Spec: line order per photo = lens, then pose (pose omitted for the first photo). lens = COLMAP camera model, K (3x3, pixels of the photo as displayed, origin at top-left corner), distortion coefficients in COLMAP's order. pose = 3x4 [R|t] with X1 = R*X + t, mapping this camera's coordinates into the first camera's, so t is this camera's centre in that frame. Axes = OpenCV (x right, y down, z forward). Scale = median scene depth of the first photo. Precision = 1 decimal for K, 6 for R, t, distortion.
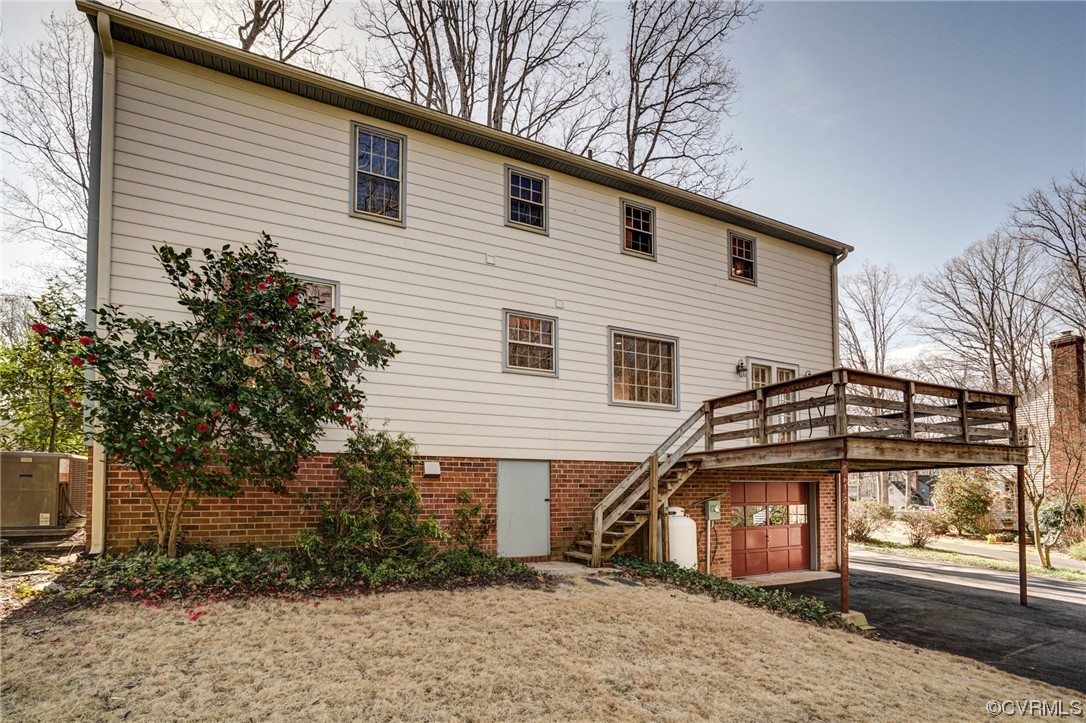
lens RADIAL K [[486.5, 0, 543.5], [0, 486.5, 355.1], [0, 0, 1]] dist [-0.021611, 0.002338]
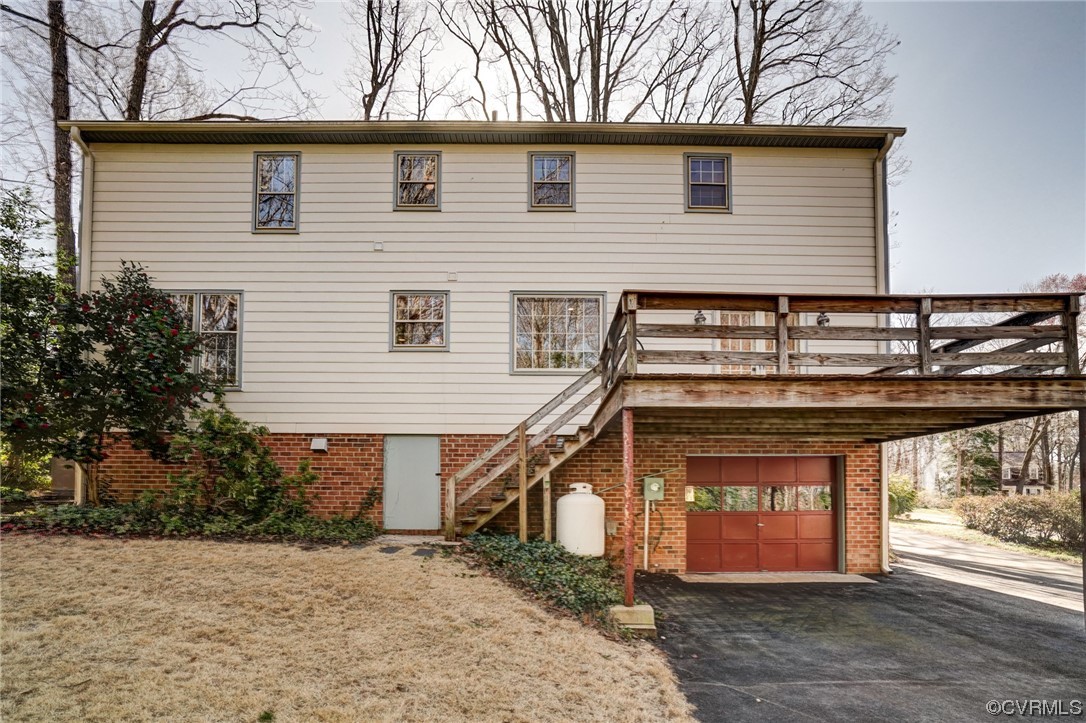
lens RADIAL K [[486.5, 0, 544.3], [0, 486.5, 364.3], [0, 0, 1]] dist [-0.021611, 0.002338]
pose [[0.907493, -0.103554, -0.407103, 0.619045], [0.110118, 0.993891, -0.007345, 0.103523], [0.405377, -0.038164, 0.913353, 0.185315]]
